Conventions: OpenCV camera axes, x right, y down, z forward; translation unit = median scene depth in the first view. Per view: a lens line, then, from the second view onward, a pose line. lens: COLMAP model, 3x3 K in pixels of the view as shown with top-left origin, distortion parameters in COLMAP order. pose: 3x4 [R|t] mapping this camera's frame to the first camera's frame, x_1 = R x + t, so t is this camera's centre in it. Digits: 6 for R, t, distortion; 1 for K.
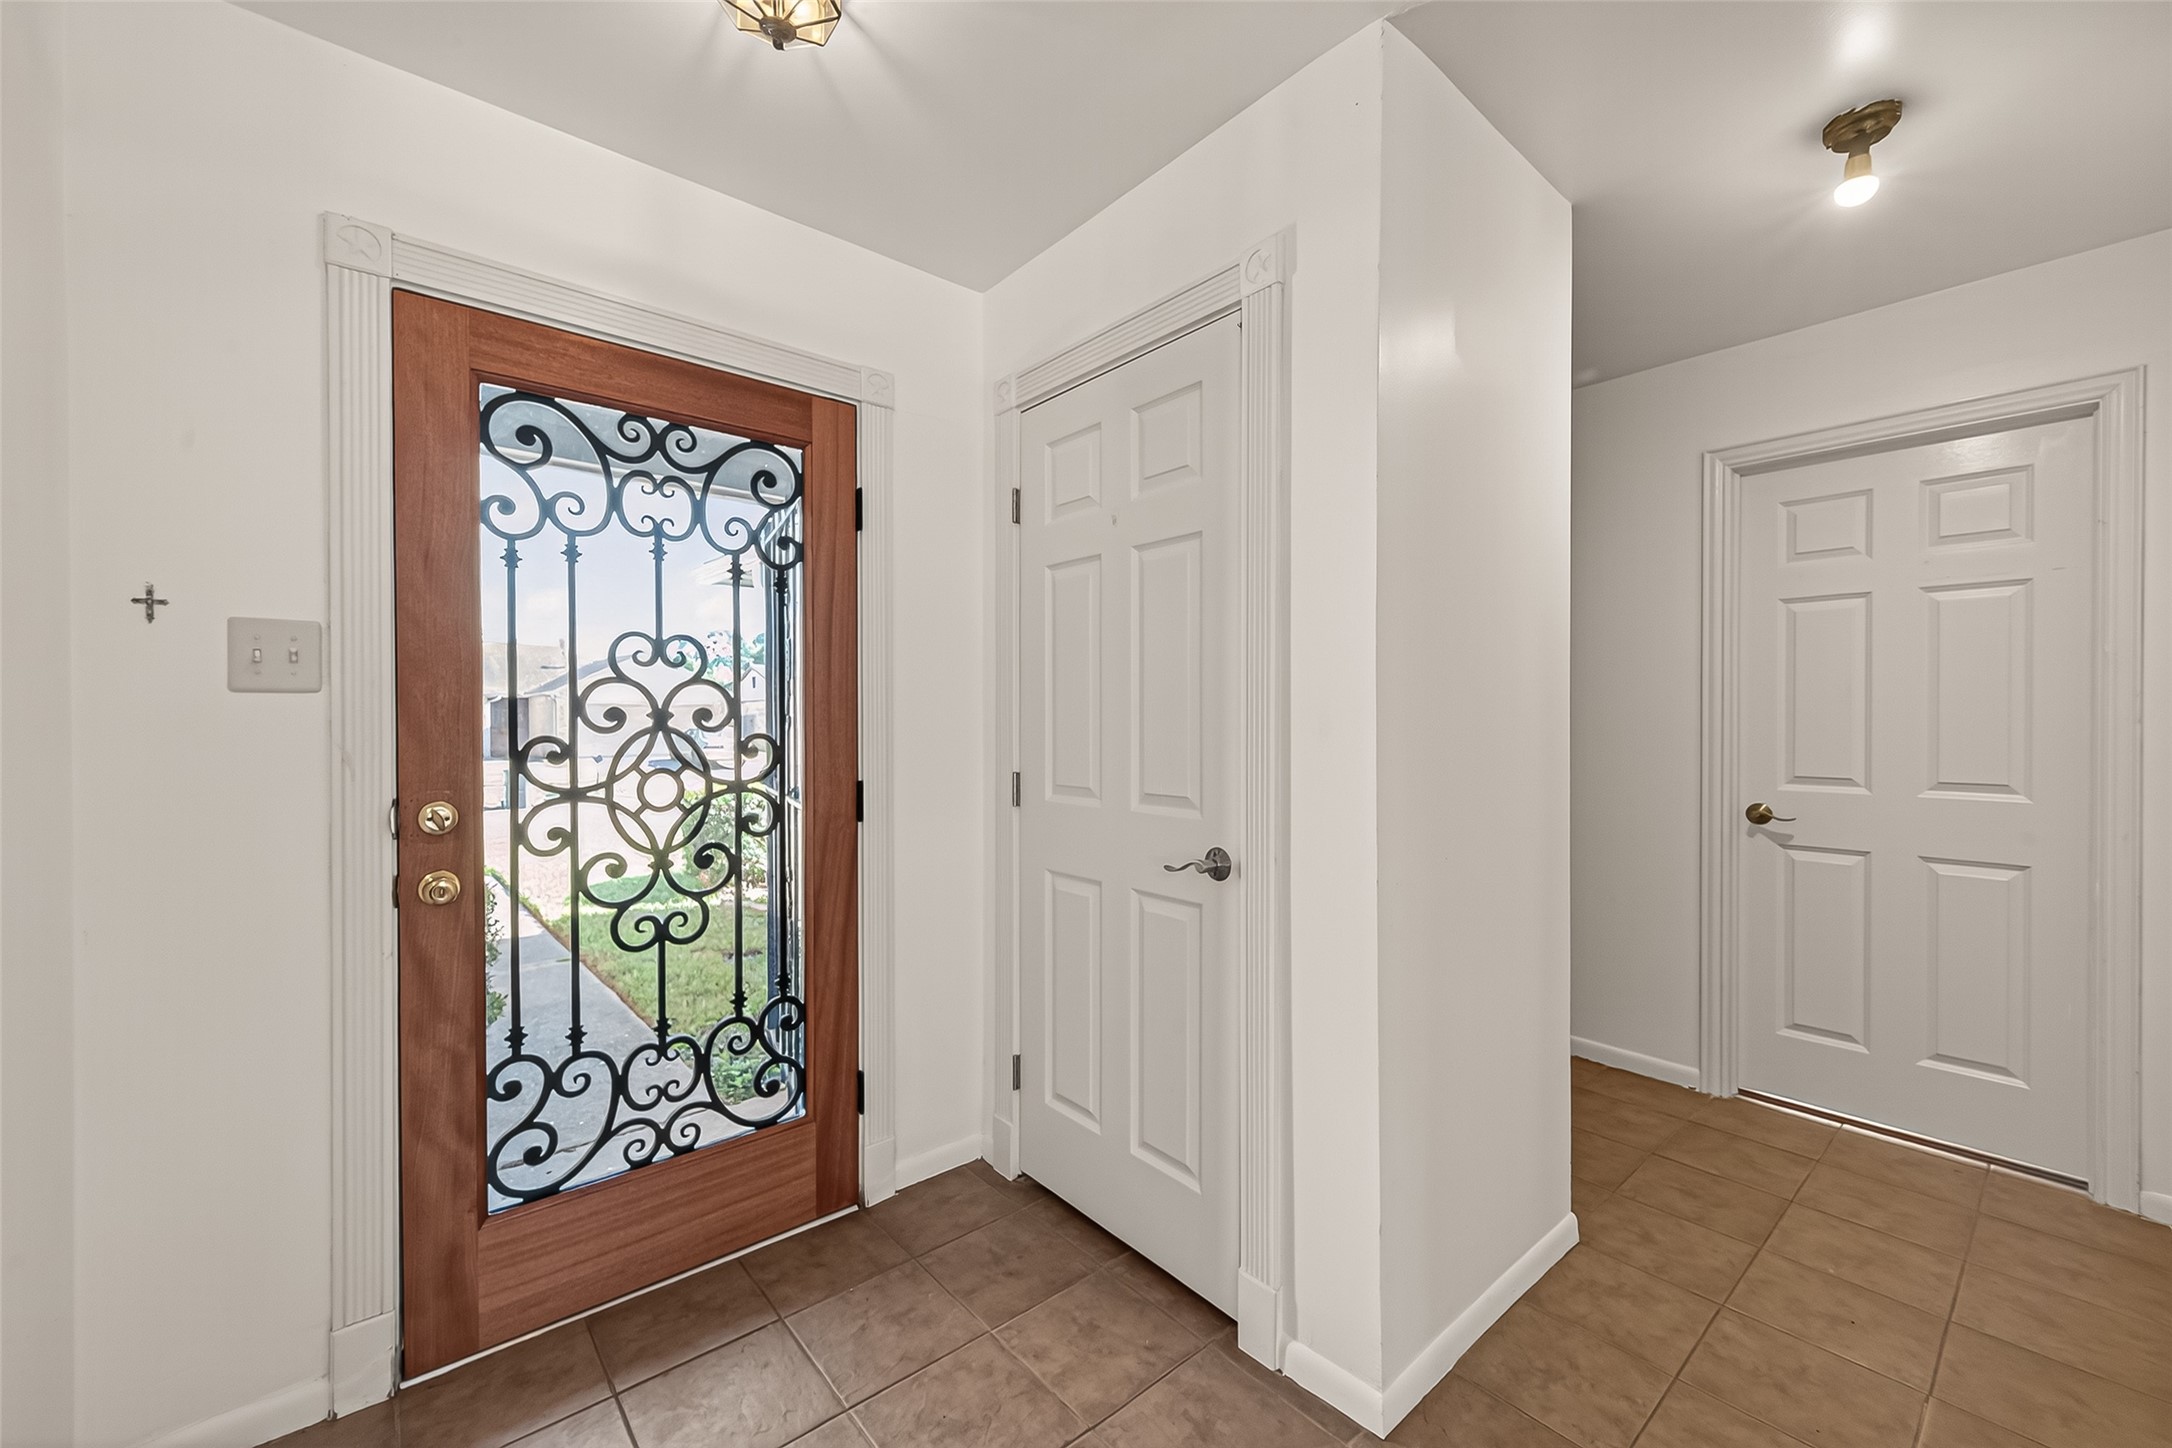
lens RADIAL K [[852.3, 0, 1078.1], [0, 852.3, 723.8], [0, 0, 1]] dist [-0.001036, -0.000311]
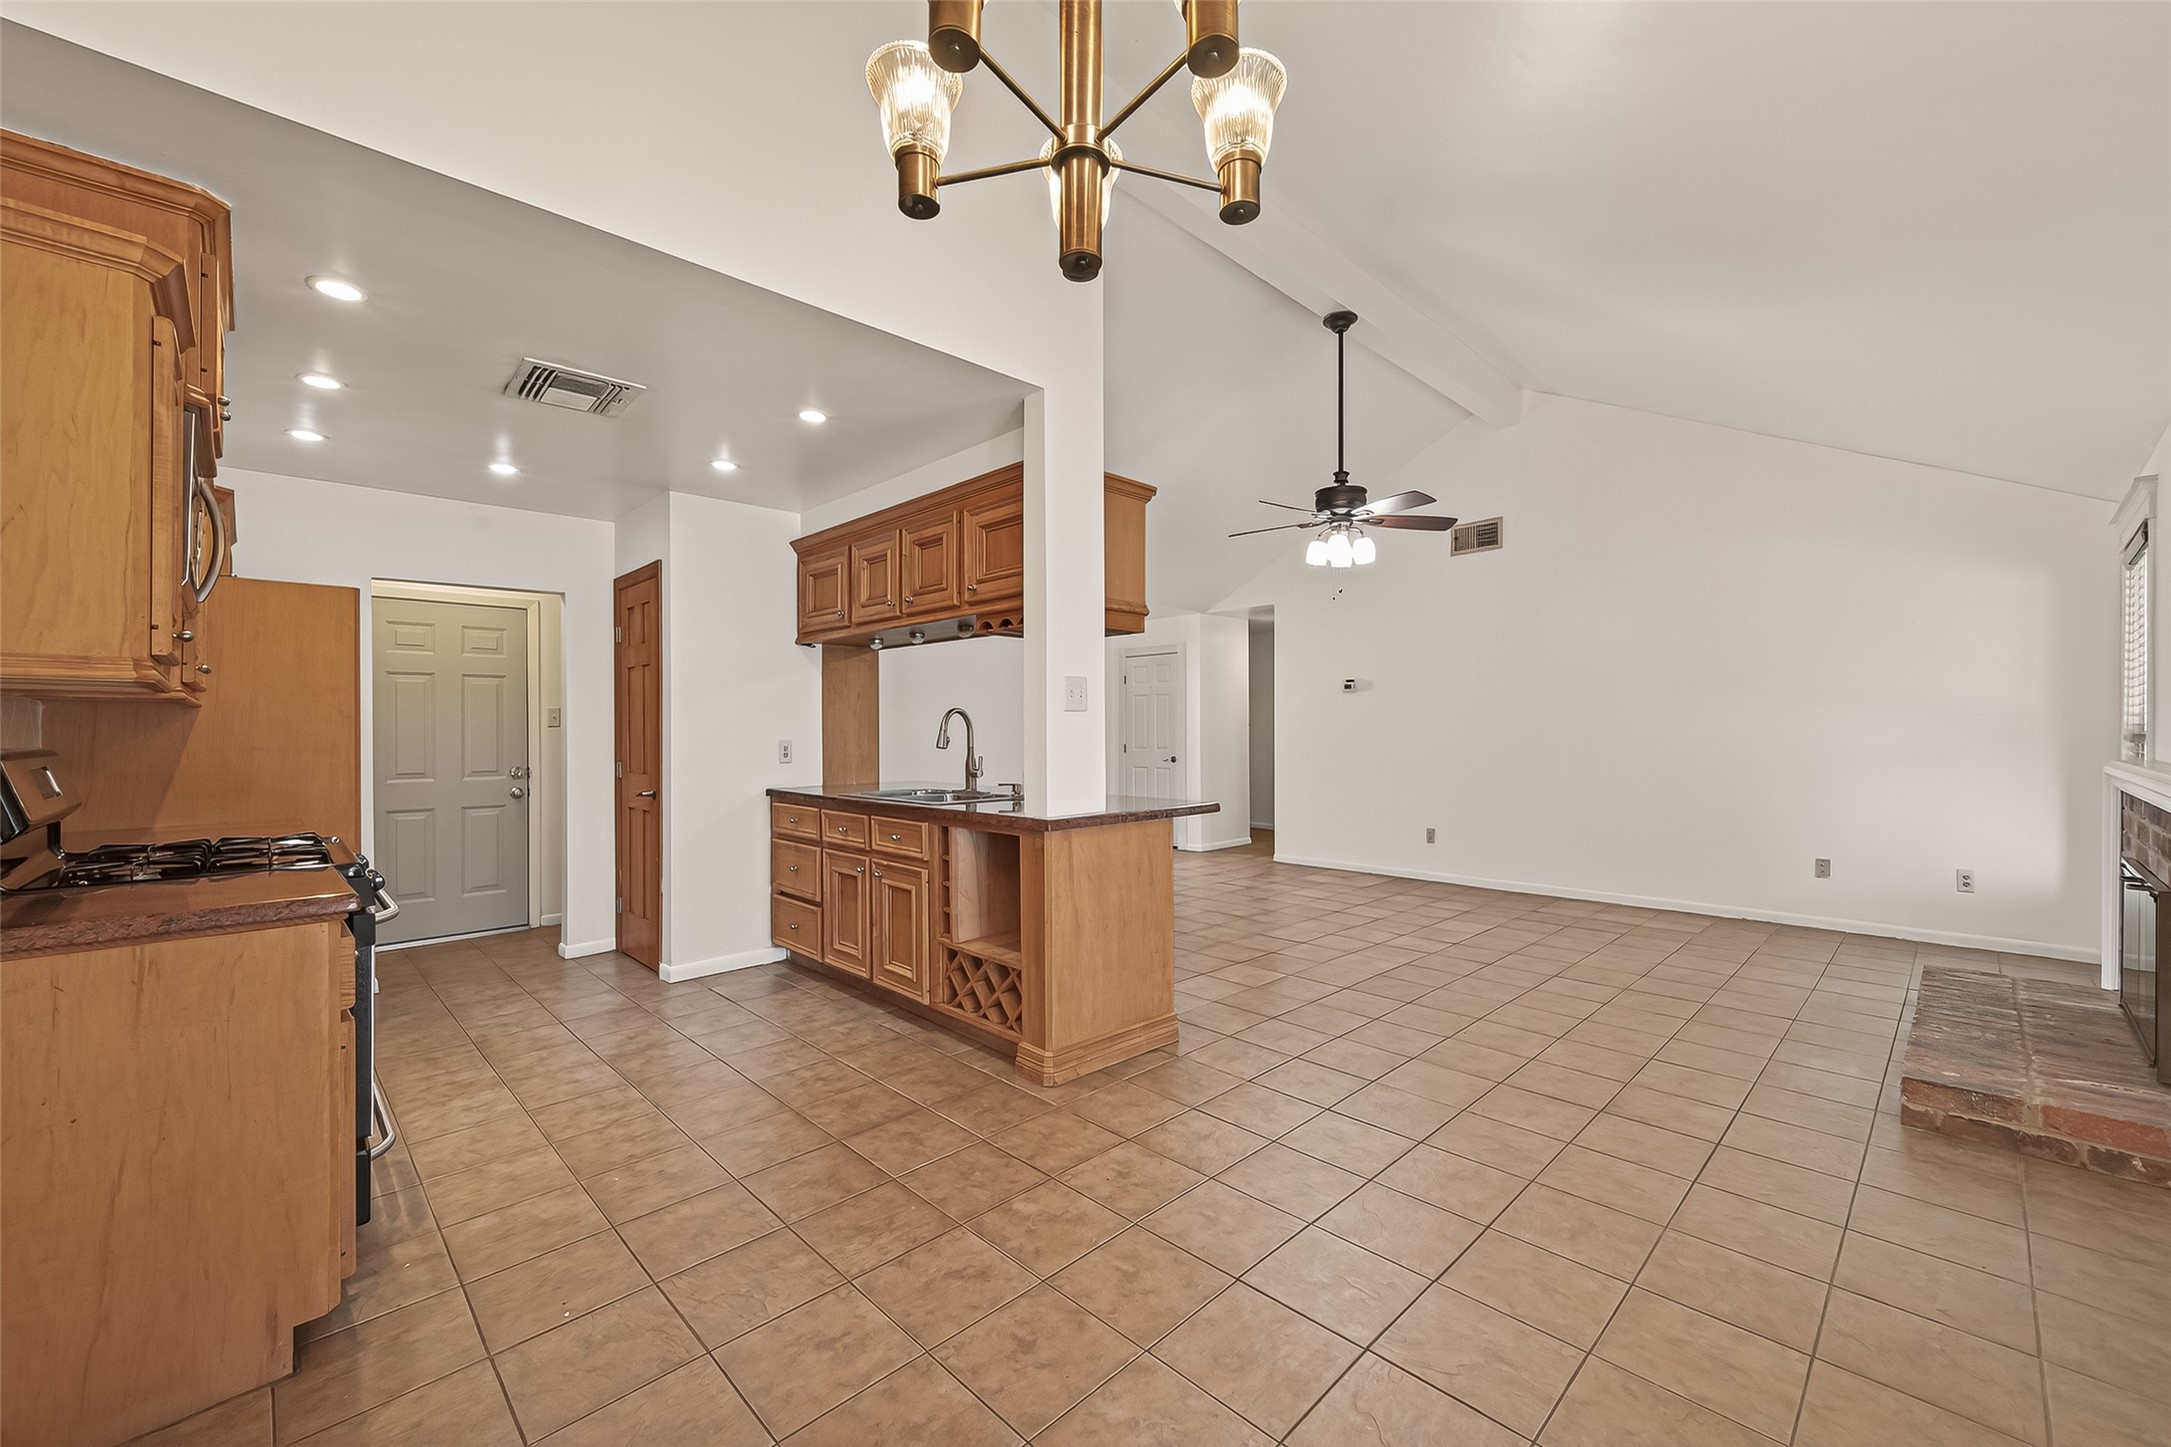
lens RADIAL K [[856.3, 0, 1095.3], [0, 856.3, 727.5], [0, 0, 1]] dist [0.003660, -0.000170]
pose [[0.997451, -0.005718, 0.071132, -0.602857], [0.006447, 0.999929, -0.010017, 0.019797], [-0.071070, 0.010450, 0.997417, -3.688189]]
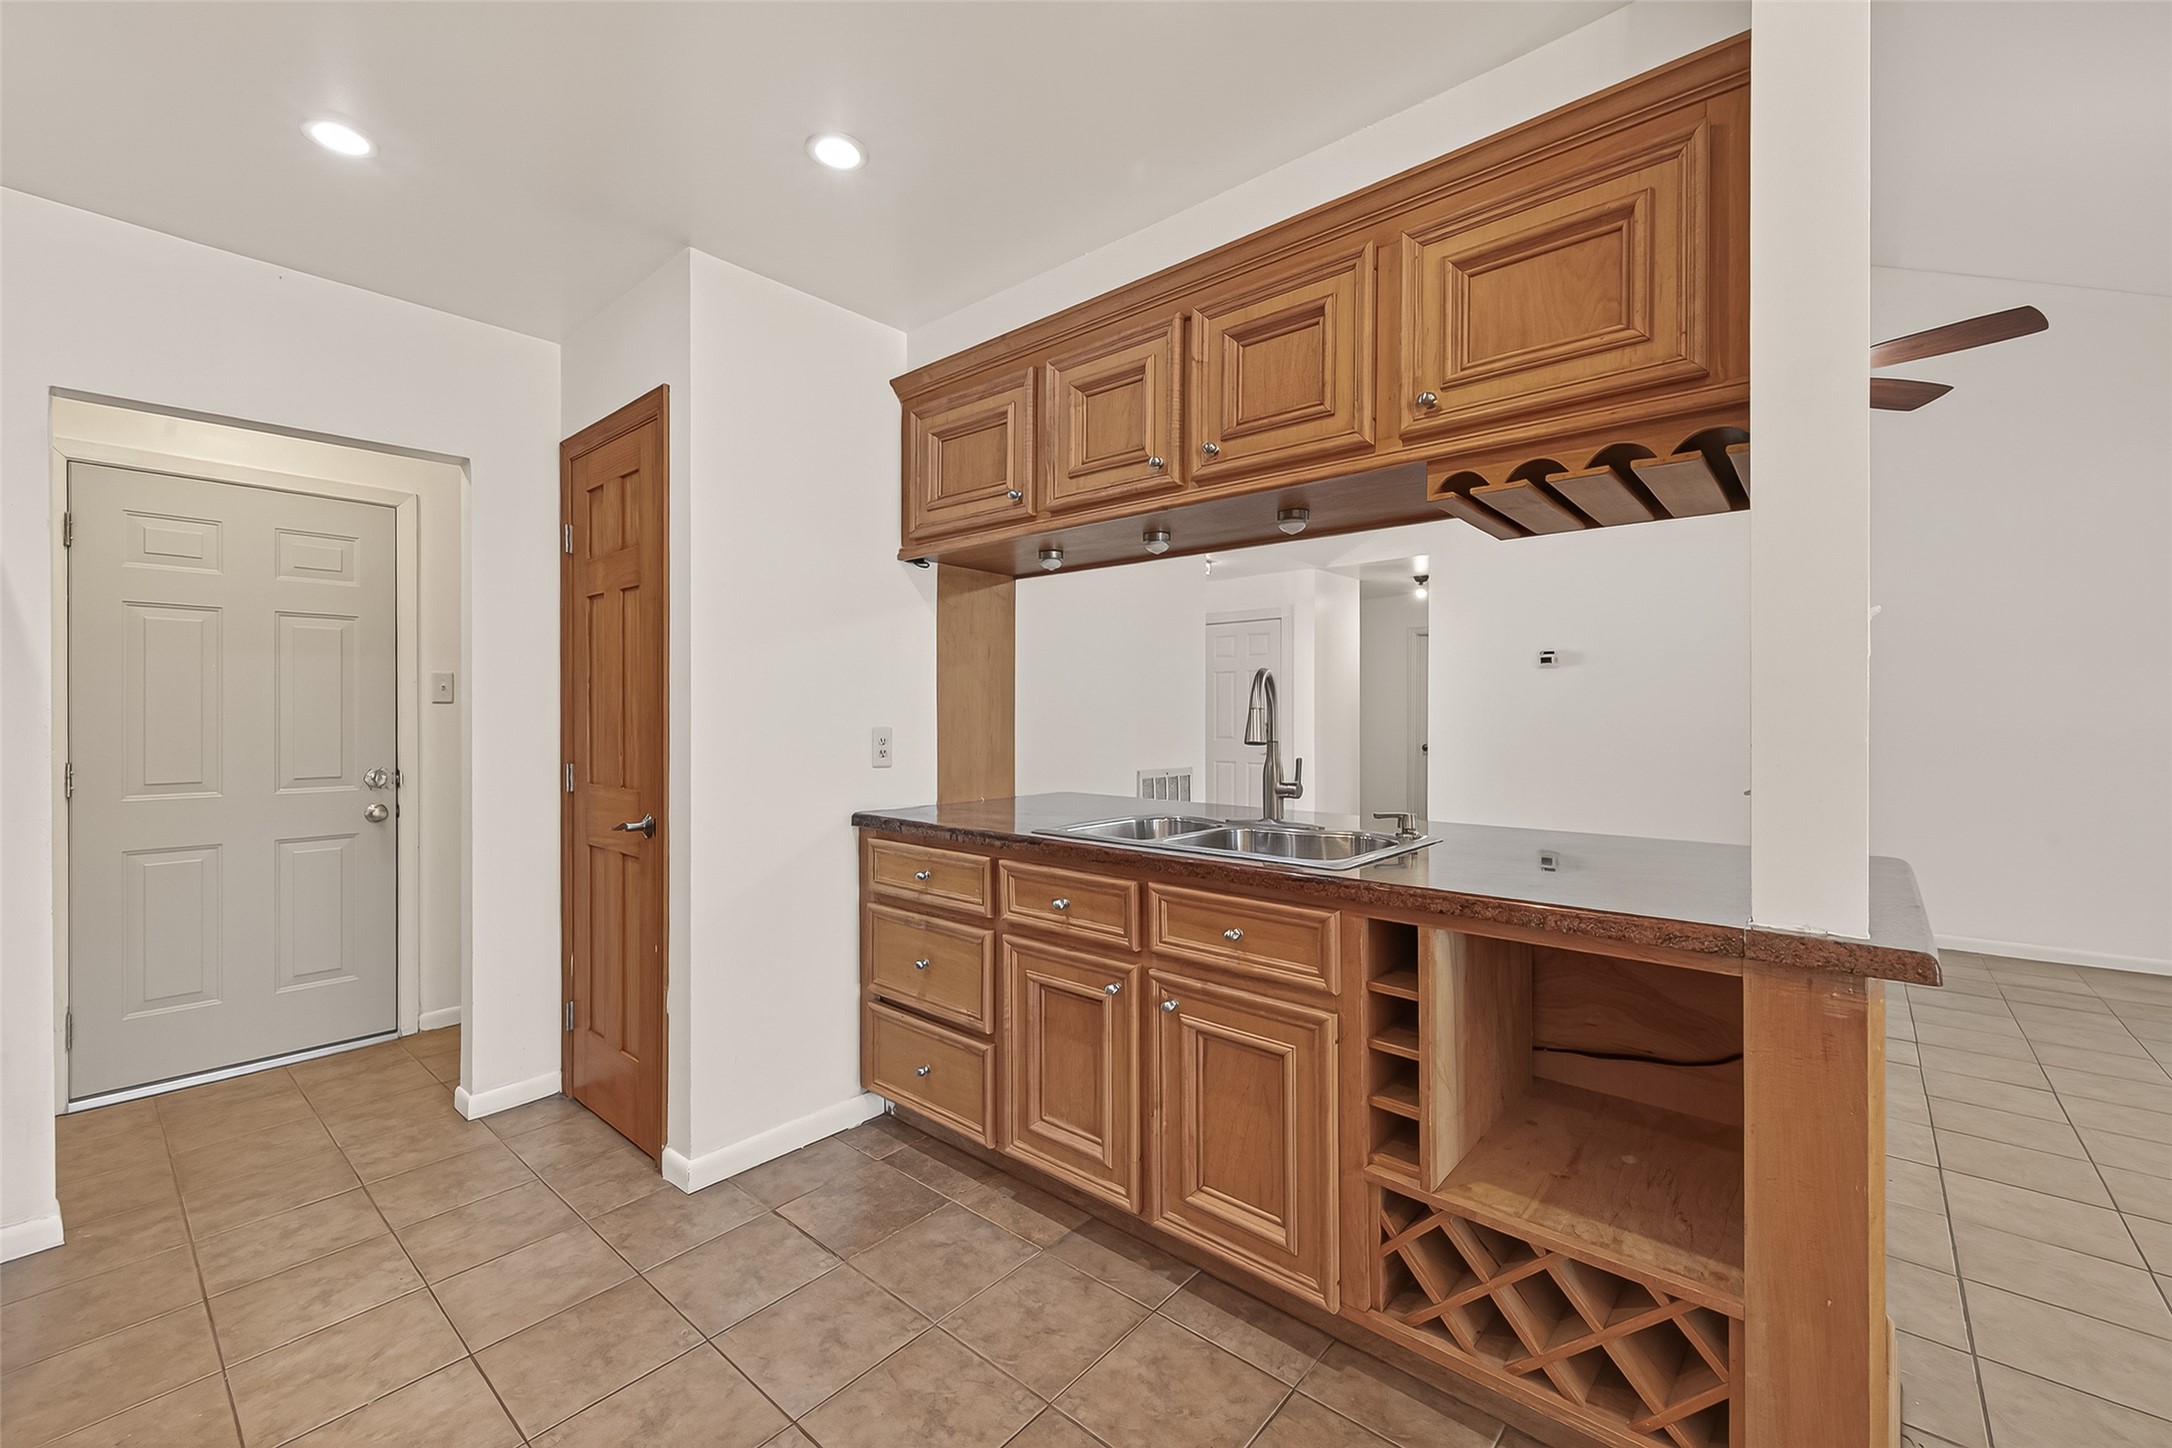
lens RADIAL K [[858.3, 0, 1091.6], [0, 858.3, 717.4], [0, 0, 1]] dist [0.006194, -0.000728]
pose [[0.986598, -0.000635, 0.163169, -1.182278], [0.001889, 0.999970, -0.007528, 0.021480], [-0.163159, 0.007735, 0.986569, -2.656296]]
